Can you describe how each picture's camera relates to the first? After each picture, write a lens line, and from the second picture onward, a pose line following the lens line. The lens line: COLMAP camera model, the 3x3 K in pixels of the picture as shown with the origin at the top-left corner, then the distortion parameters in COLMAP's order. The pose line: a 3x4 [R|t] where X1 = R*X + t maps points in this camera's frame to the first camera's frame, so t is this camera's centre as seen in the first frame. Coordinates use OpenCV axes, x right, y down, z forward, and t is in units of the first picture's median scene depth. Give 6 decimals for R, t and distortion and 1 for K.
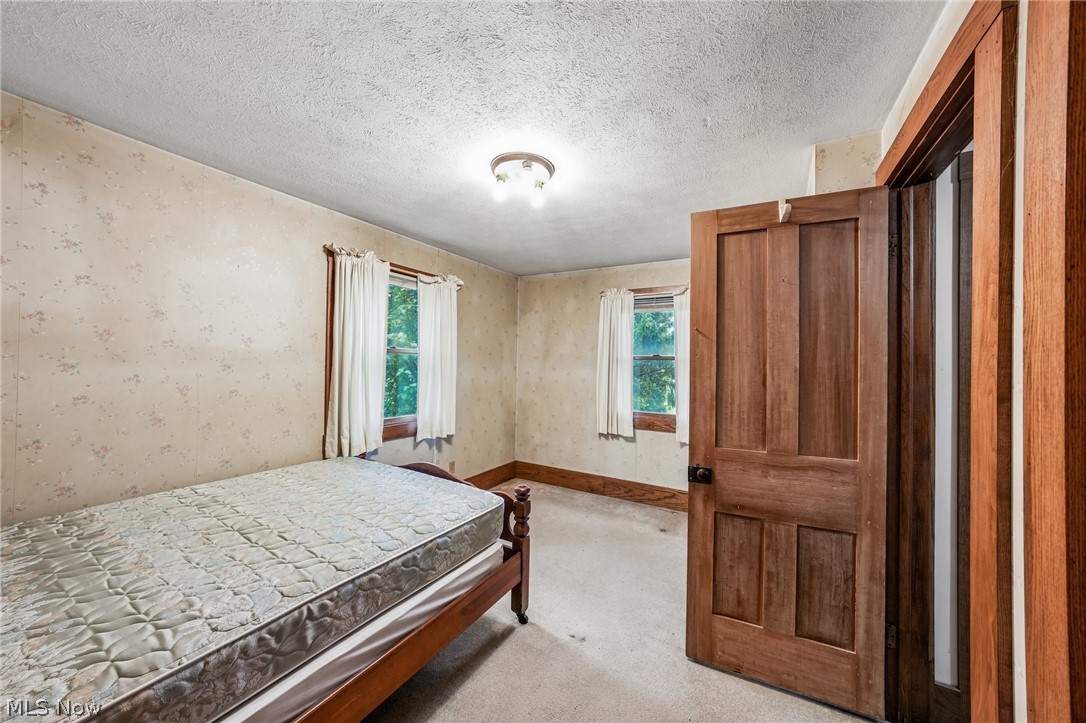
lens RADIAL K [[371.2, 0, 545.2], [0, 371.2, 361.2], [0, 0, 1]] dist [-0.000652, -0.000009]
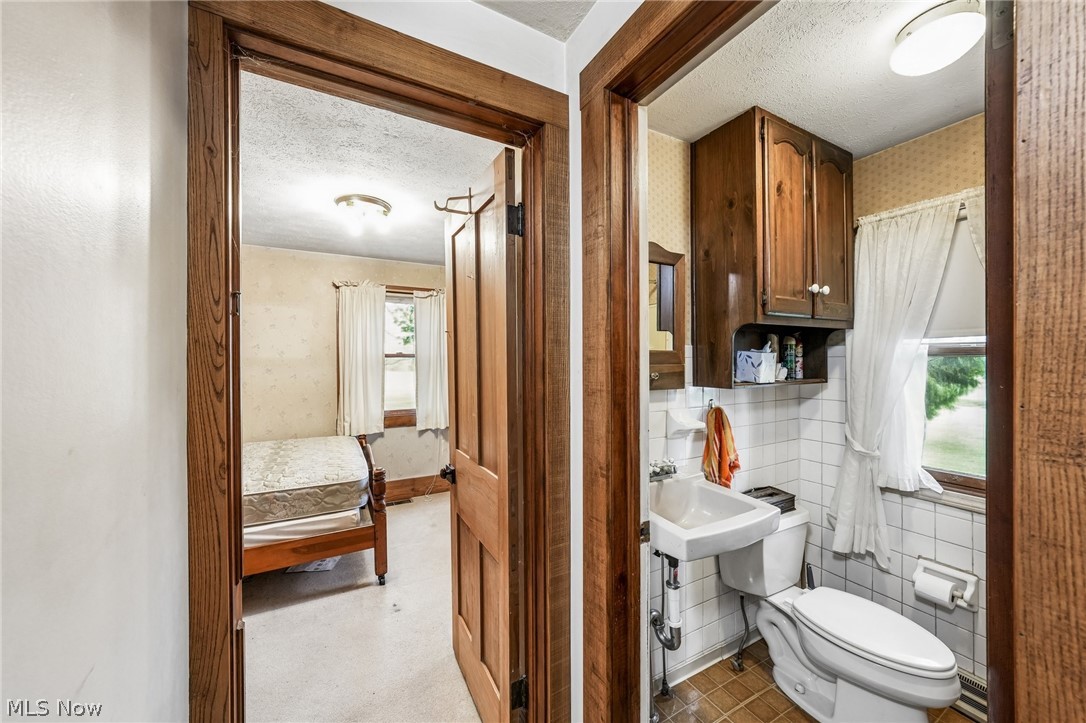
lens RADIAL K [[395.5, 0, 539.6], [0, 395.5, 362.2], [0, 0, 1]] dist [-0.009009, 0.002273]
pose [[0.844861, -0.014750, -0.534782, 0.925325], [0.017756, 0.999842, 0.000475, 0.001301], [0.534691, -0.009897, 0.844990, 0.189720]]
